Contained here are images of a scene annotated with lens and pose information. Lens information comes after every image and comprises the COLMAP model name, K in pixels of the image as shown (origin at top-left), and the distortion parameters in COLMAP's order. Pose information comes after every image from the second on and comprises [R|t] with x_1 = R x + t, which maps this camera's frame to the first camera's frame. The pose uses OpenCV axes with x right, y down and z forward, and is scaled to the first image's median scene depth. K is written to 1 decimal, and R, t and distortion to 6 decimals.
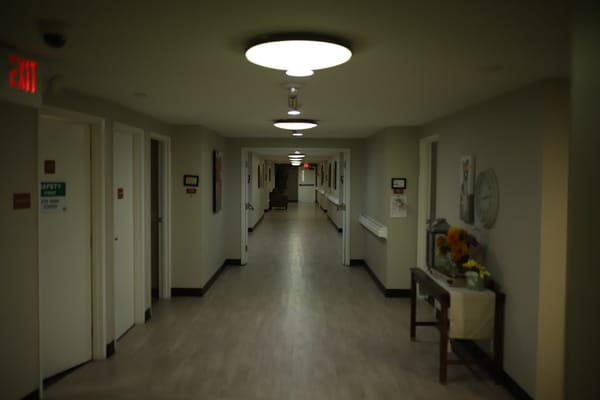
lens RADIAL K [[559.2, 0, 299.0], [0, 559.2, 200.9], [0, 0, 1]] dist [0.076222, 0.000000]
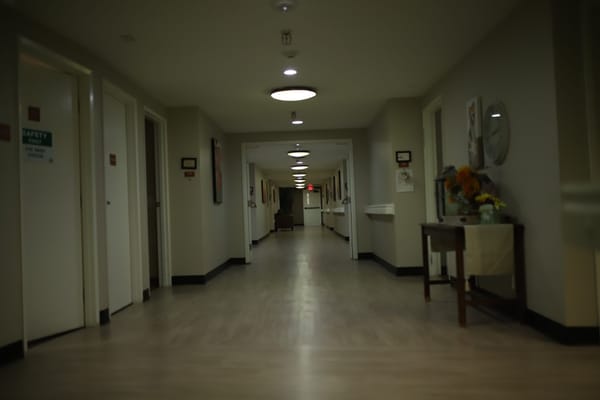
lens RADIAL K [[559.2, 0, 299.8], [0, 559.2, 196.7], [0, 0, 1]] dist [0.076222, 0.000000]
pose [[0.998911, -0.045945, -0.008117, 0.005265], [0.045150, 0.995770, -0.080020, 0.129663], [0.011759, 0.079566, 0.996760, 0.048373]]
